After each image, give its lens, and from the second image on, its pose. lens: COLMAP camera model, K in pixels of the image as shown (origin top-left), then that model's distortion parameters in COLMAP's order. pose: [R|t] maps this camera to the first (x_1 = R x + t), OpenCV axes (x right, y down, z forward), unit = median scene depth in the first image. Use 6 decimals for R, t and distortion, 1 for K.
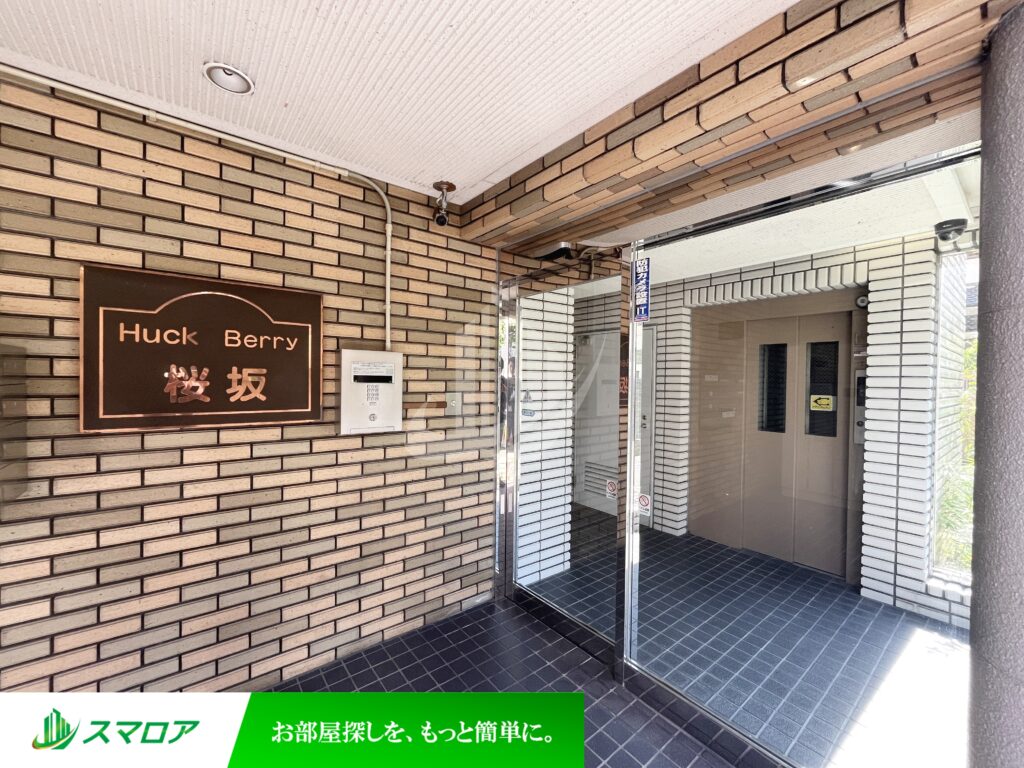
lens RADIAL K [[411.4, 0, 512.1], [0, 411.4, 383.2], [0, 0, 1]] dist [-0.001505, -0.000212]
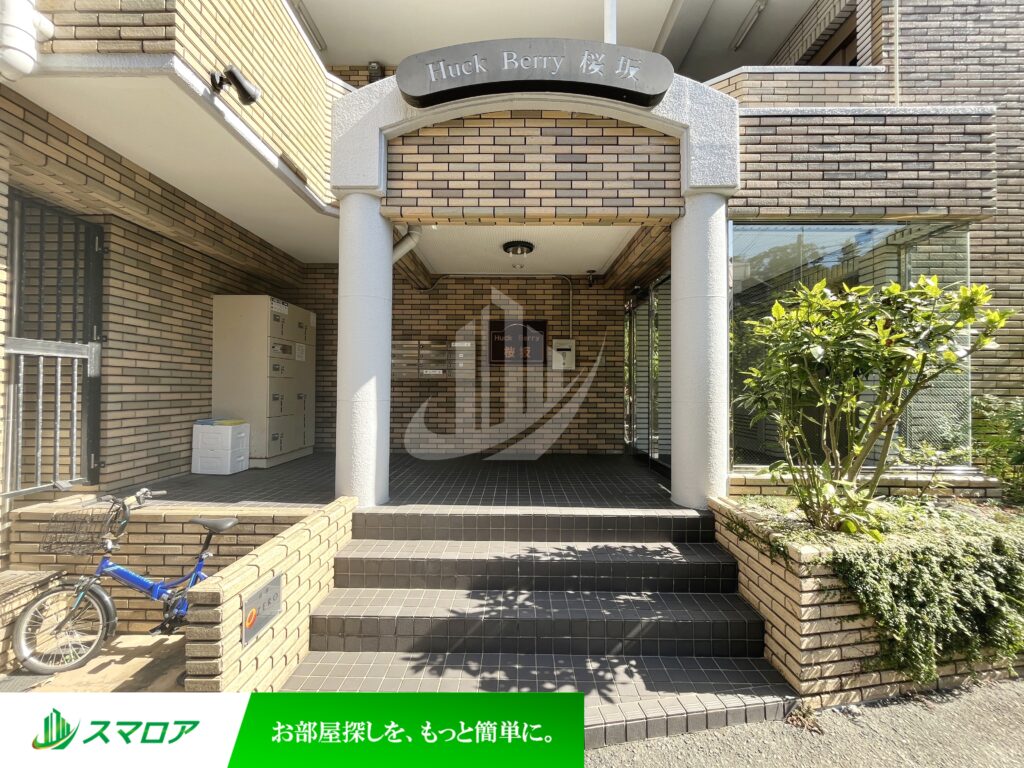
lens RADIAL K [[411.4, 0, 513.2], [0, 411.4, 387.9], [0, 0, 1]] dist [-0.001505, -0.000212]
pose [[0.779571, -0.010967, -0.626218, 1.055016], [0.000461, 0.999856, -0.016936, 0.276422], [0.626314, 0.012914, 0.779464, -1.268331]]
